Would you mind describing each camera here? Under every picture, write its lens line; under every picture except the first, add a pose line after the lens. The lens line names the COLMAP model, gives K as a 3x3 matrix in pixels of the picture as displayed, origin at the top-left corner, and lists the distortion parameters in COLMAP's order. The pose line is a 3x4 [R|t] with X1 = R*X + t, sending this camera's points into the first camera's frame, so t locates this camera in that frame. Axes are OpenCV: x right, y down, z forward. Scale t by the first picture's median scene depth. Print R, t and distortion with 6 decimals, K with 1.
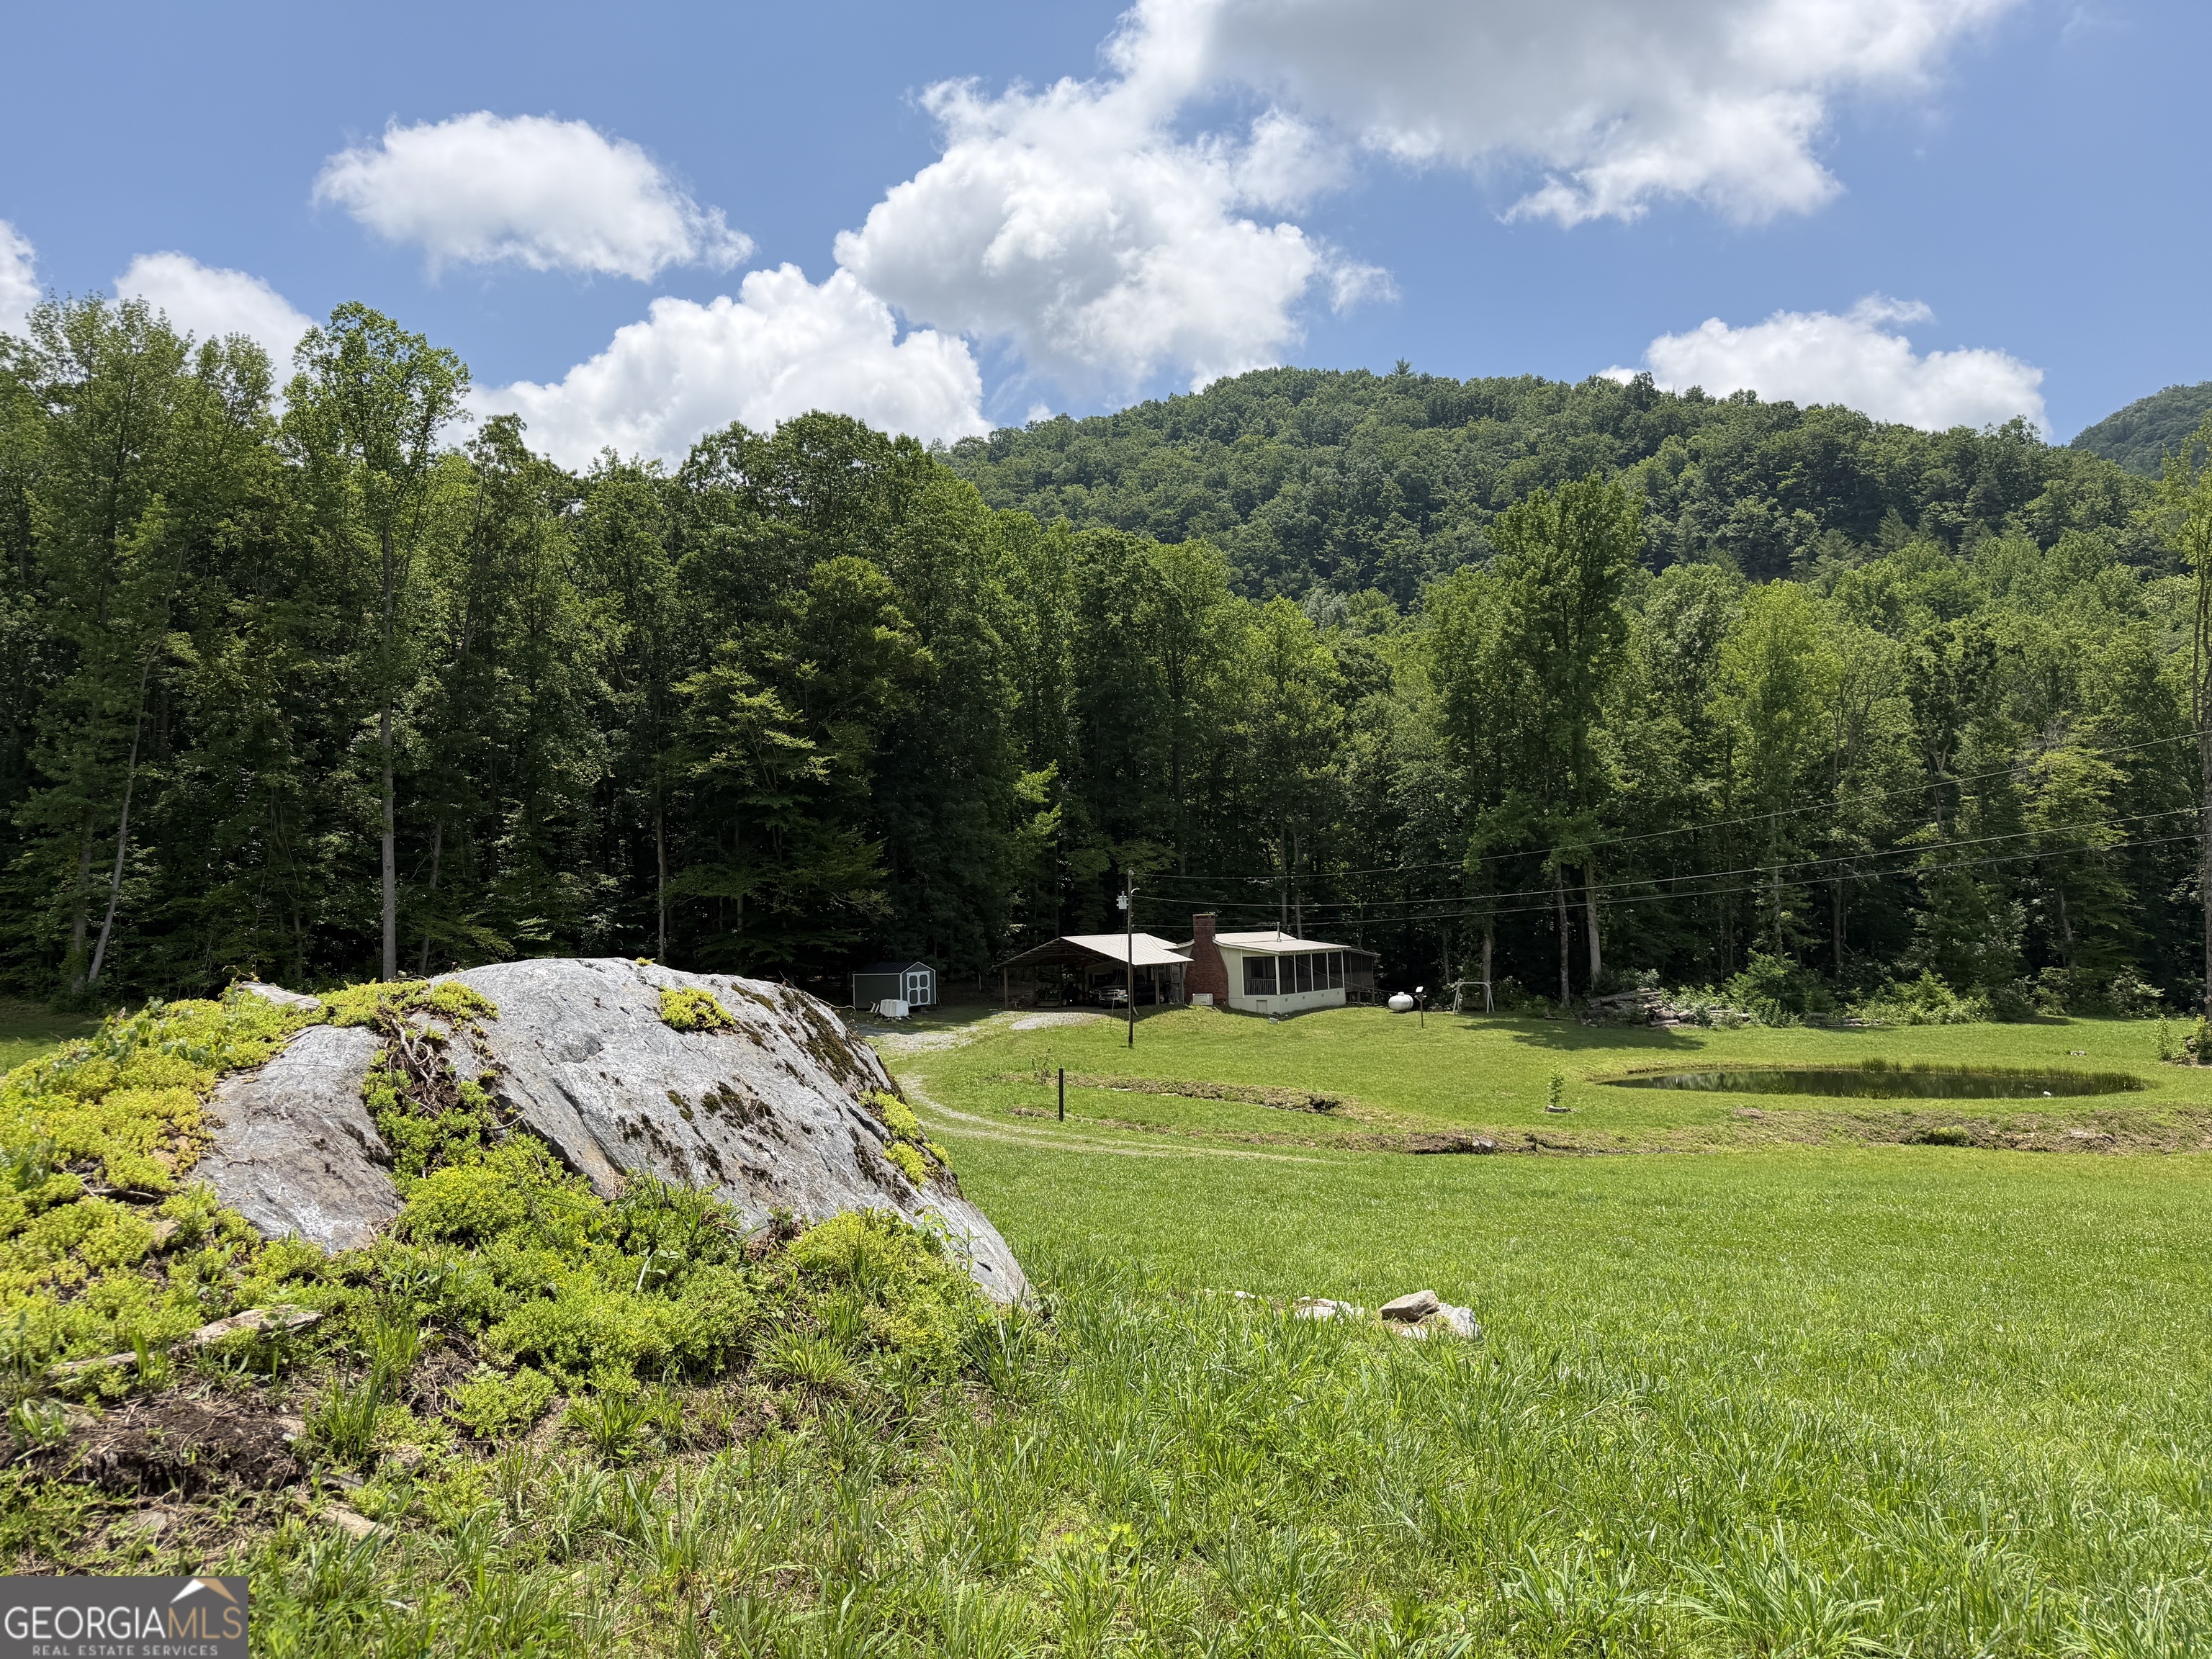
lens RADIAL K [[1532.4, 0, 1099.2], [0, 1532.4, 838.2], [0, 0, 1]] dist [0.045150, -0.070567]
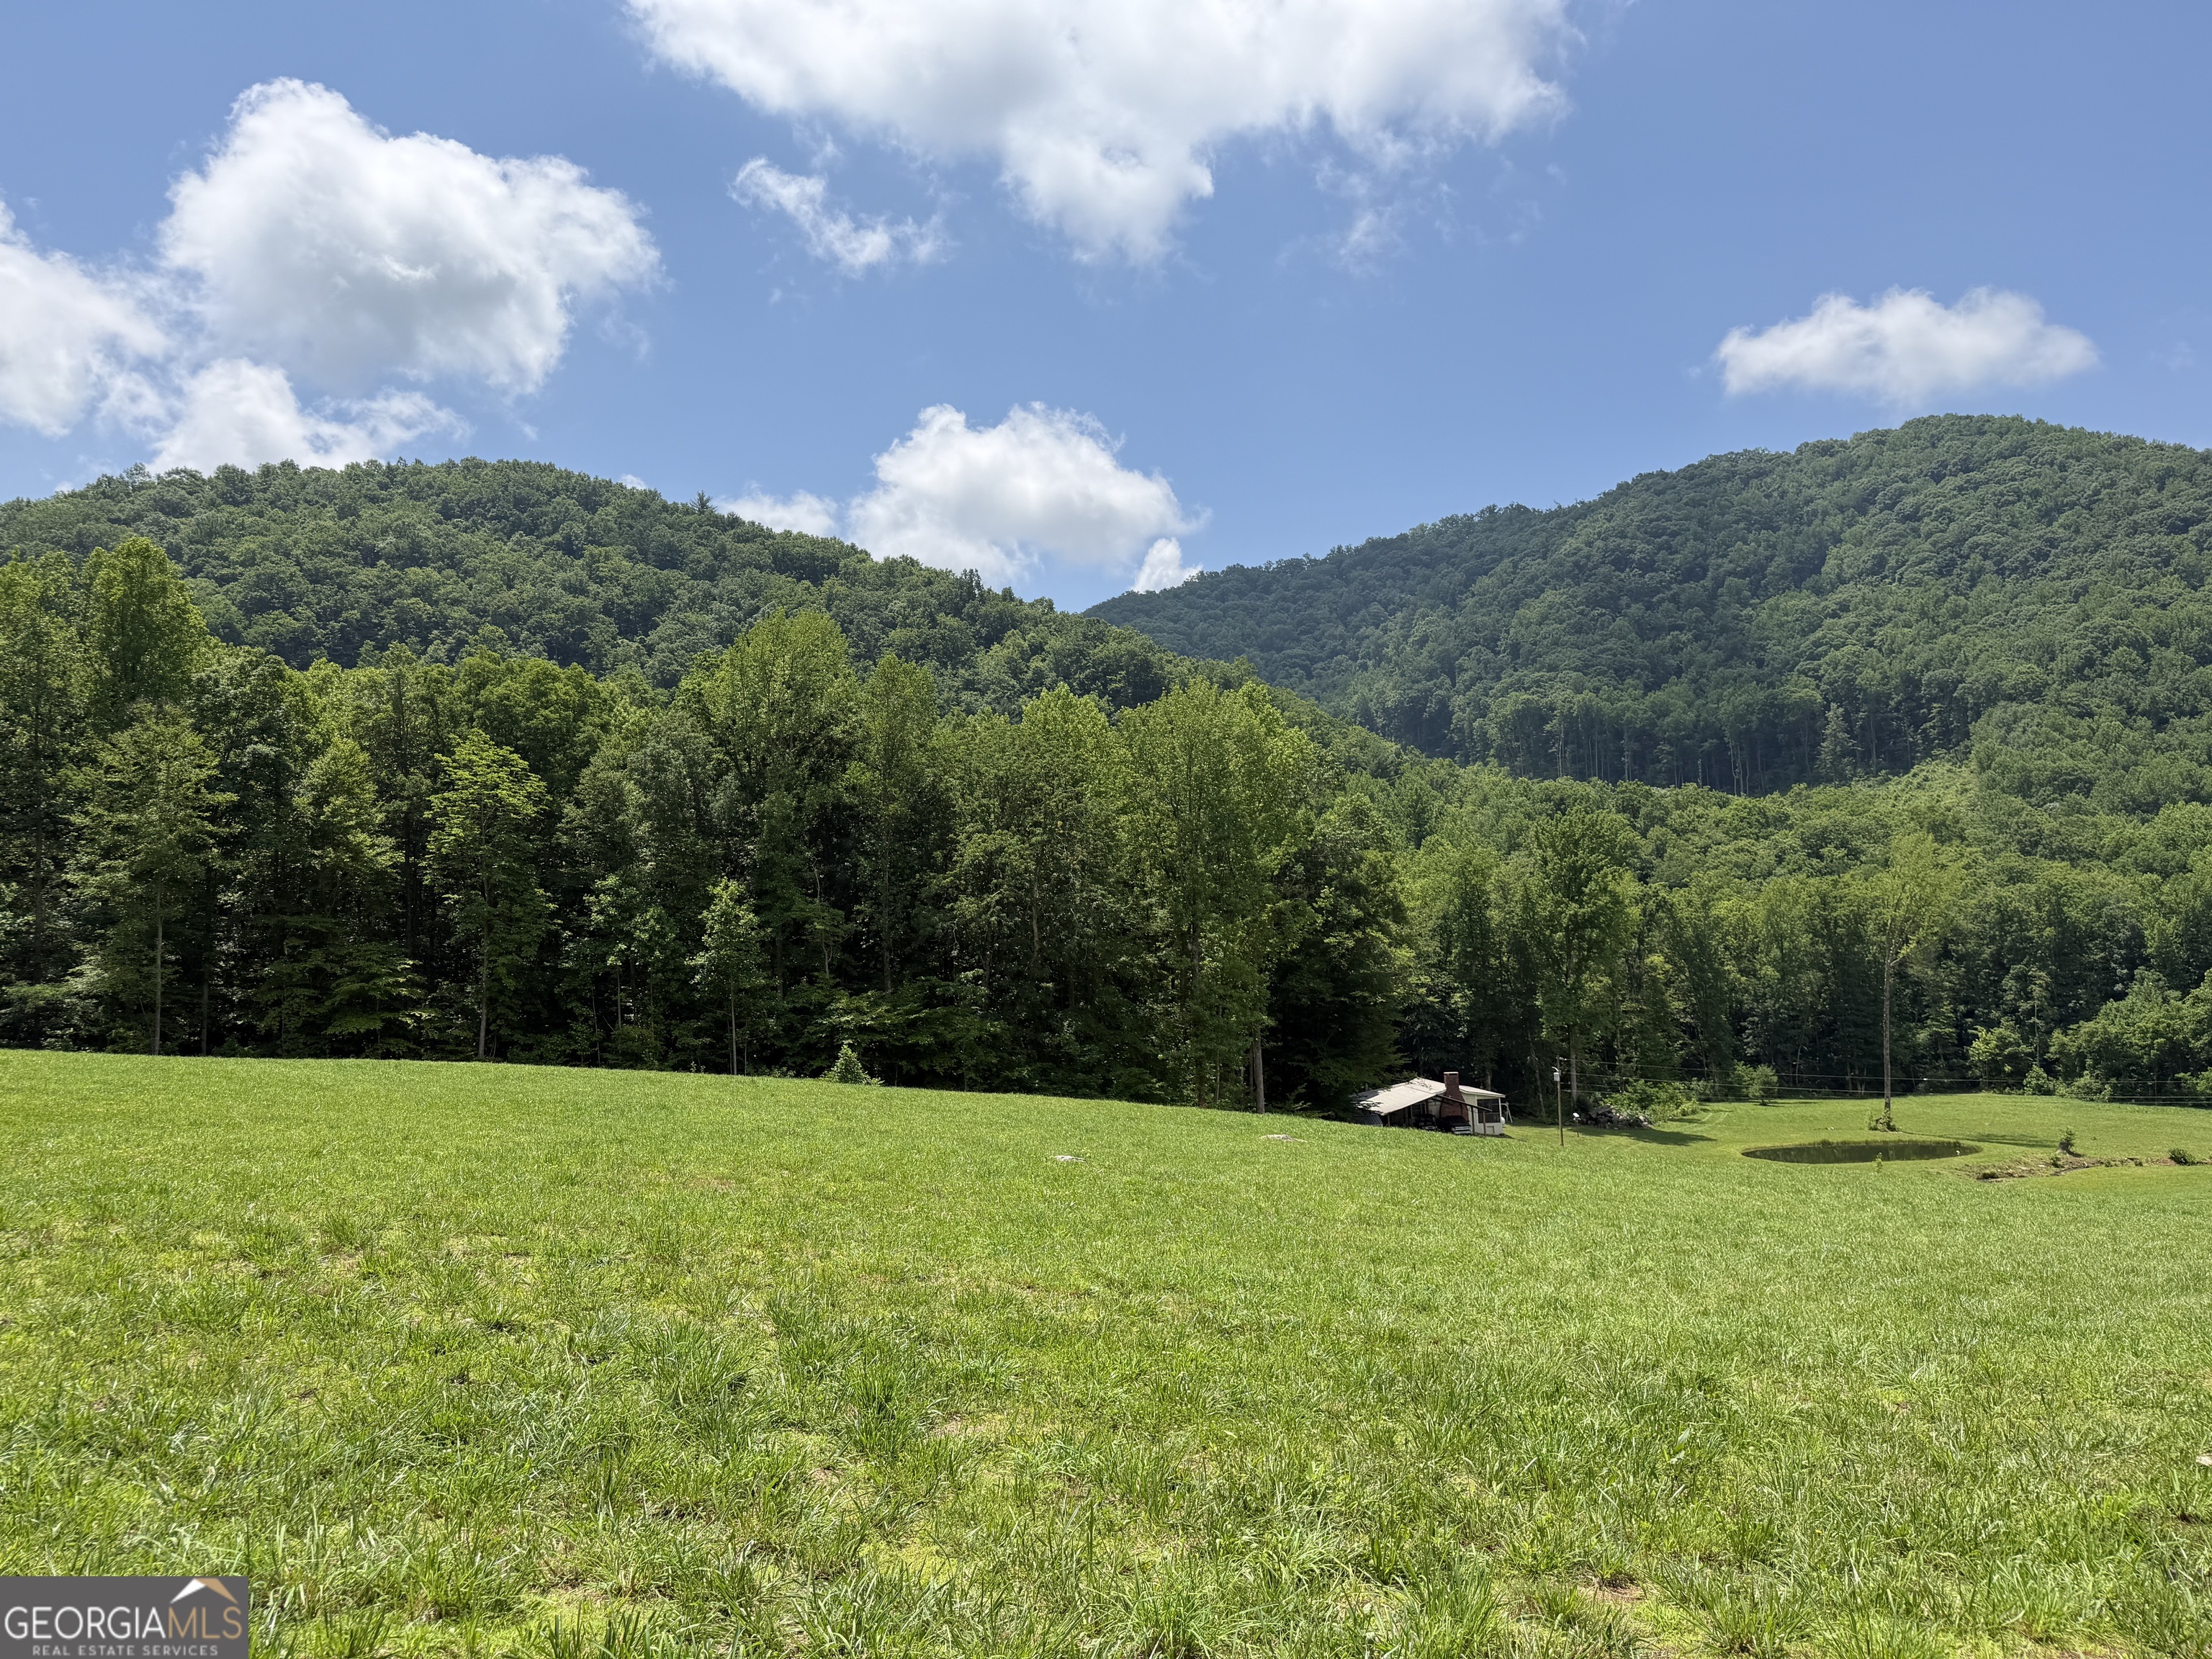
lens RADIAL K [[1532.4, 0, 1099.2], [0, 1532.4, 838.2], [0, 0, 1]] dist [0.045150, -0.070567]
pose [[0.778961, 0.047517, 0.625269, -0.511970], [-0.018721, 0.998443, -0.052553, -0.042486], [-0.626793, 0.029231, 0.778637, -0.011439]]
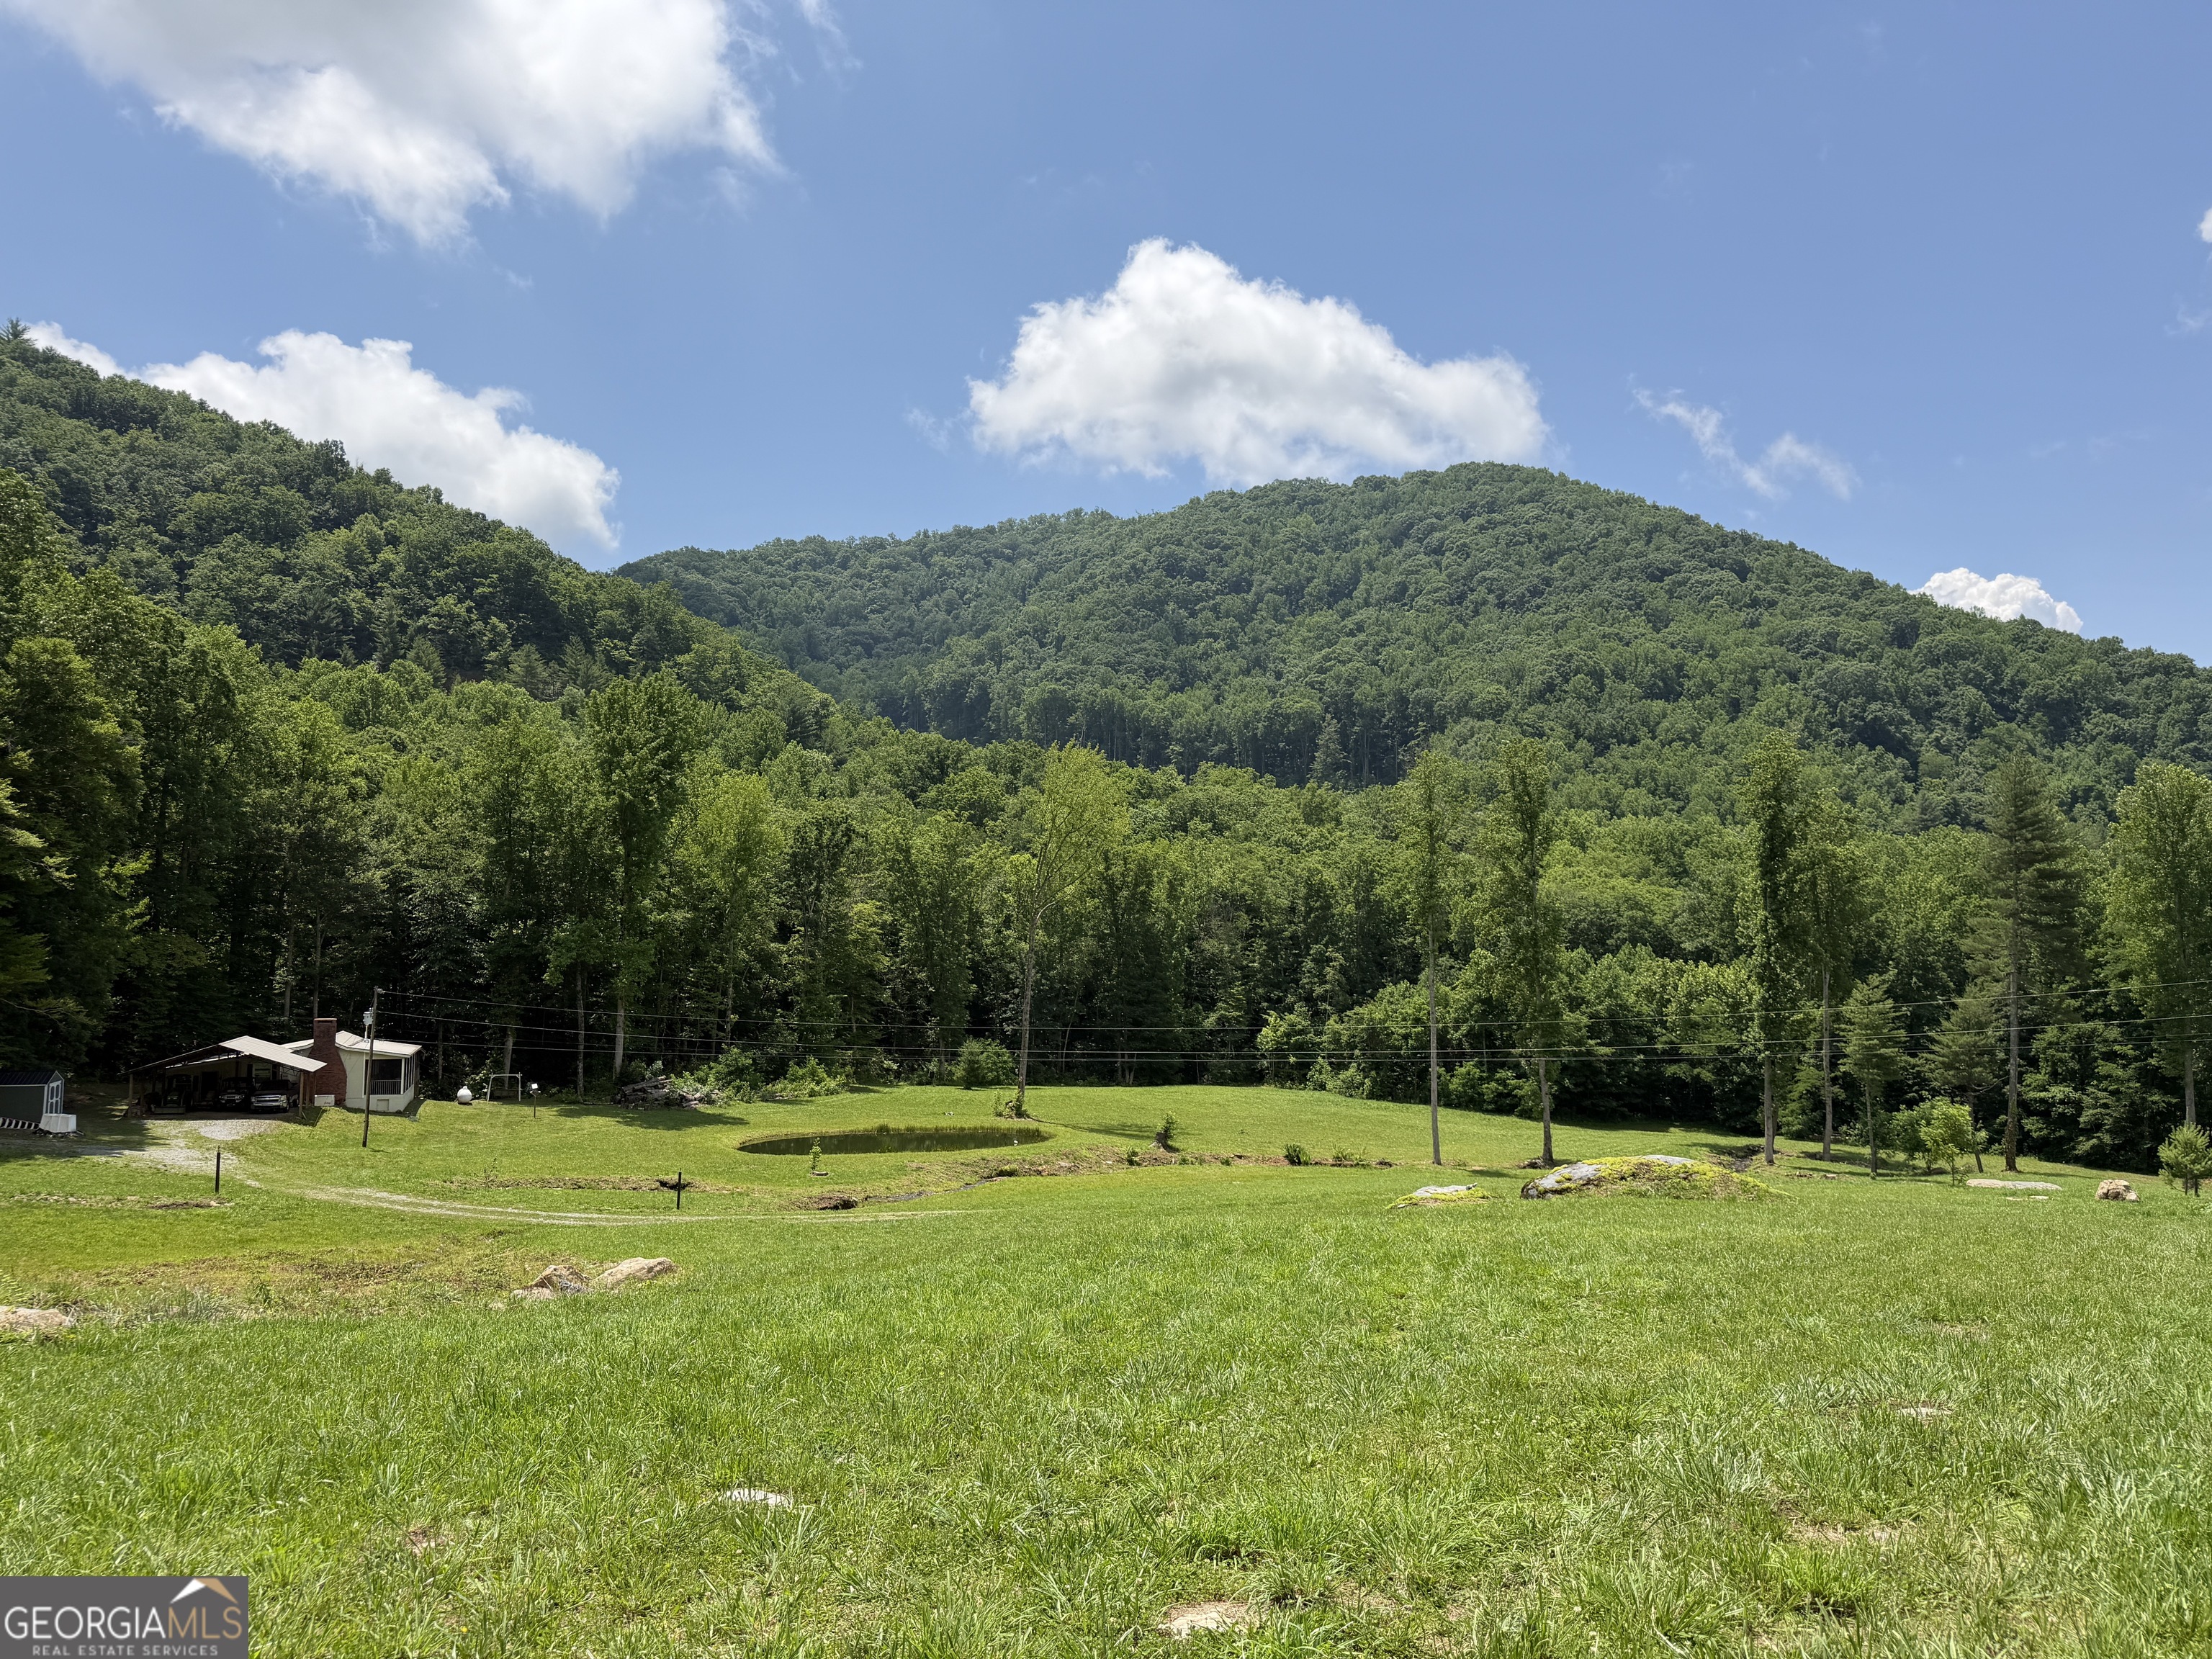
lens RADIAL K [[1542.3, 0, 1096.7], [0, 1542.3, 820.5], [0, 0, 1]] dist [0.168062, -0.331386]
pose [[0.598183, 0.105584, 0.794374, -0.251535], [-0.073560, 0.994332, -0.076768, -0.021297], [-0.797976, -0.012513, 0.602559, -0.034746]]
